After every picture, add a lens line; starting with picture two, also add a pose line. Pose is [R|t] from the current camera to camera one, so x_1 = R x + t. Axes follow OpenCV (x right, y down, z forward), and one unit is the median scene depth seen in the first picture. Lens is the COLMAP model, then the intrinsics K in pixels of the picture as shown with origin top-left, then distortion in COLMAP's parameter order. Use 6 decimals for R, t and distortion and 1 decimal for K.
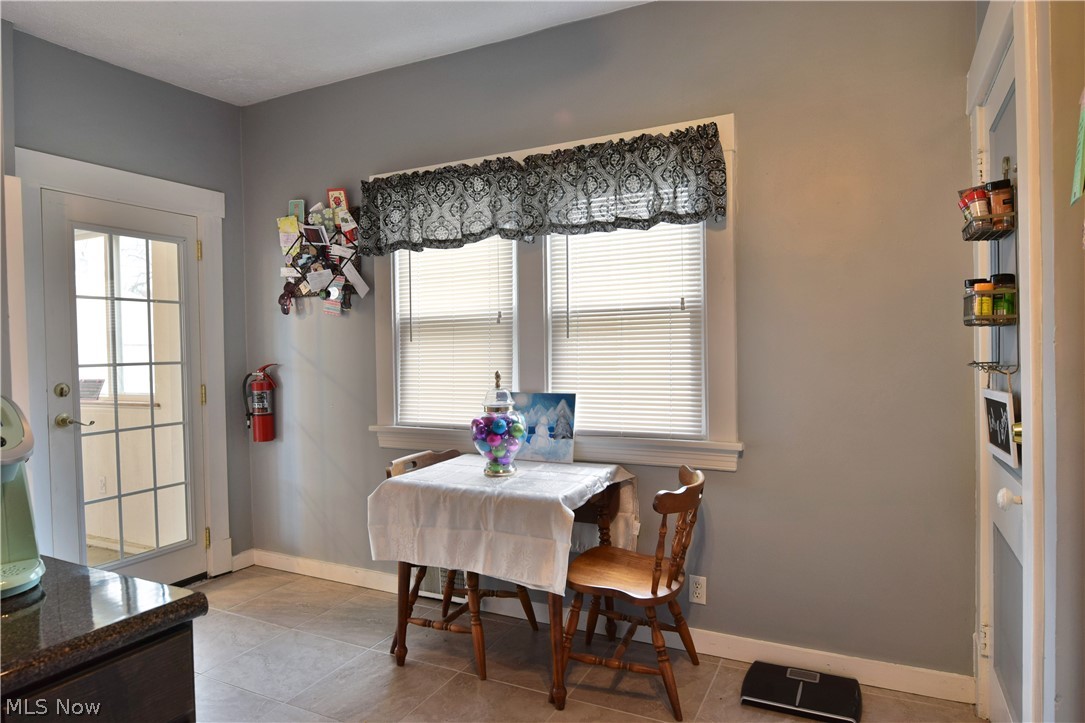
lens RADIAL K [[662.6, 0, 545.3], [0, 662.6, 361.8], [0, 0, 1]] dist [-0.015235, -0.001179]
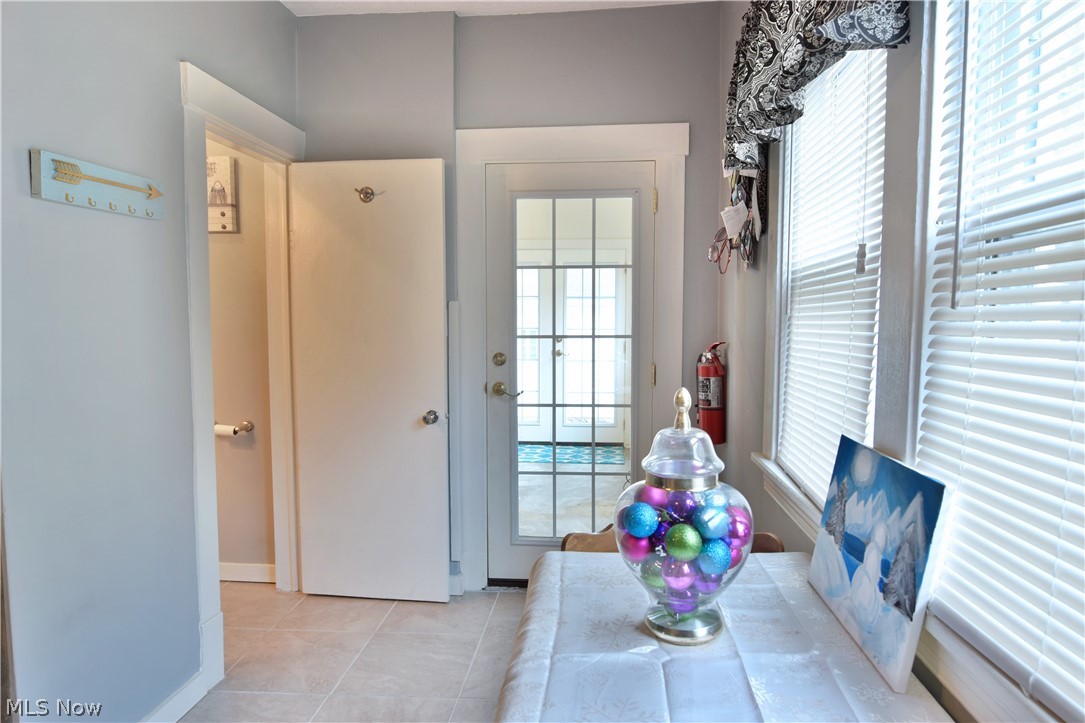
lens RADIAL K [[662.6, 0, 545.3], [0, 662.6, 361.8], [0, 0, 1]] dist [-0.015235, -0.001179]
pose [[0.363197, 0.074489, -0.928730, 0.271151], [-0.024826, 0.997219, 0.070273, -0.029058], [0.931381, -0.002466, 0.364037, 0.725174]]
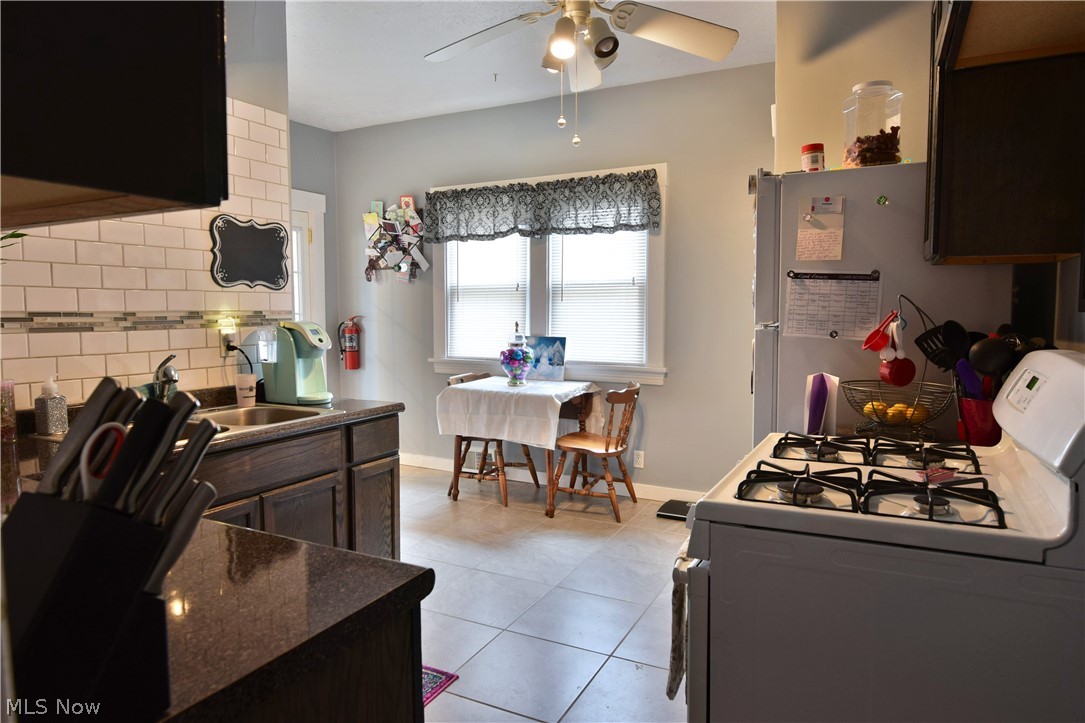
lens RADIAL K [[662.6, 0, 545.3], [0, 662.6, 361.8], [0, 0, 1]] dist [-0.015235, -0.001179]
pose [[0.999748, 0.018308, -0.013005, 0.018407], [-0.017532, 0.998193, 0.057468, 0.017606], [0.014033, -0.057226, 0.998263, -0.578084]]
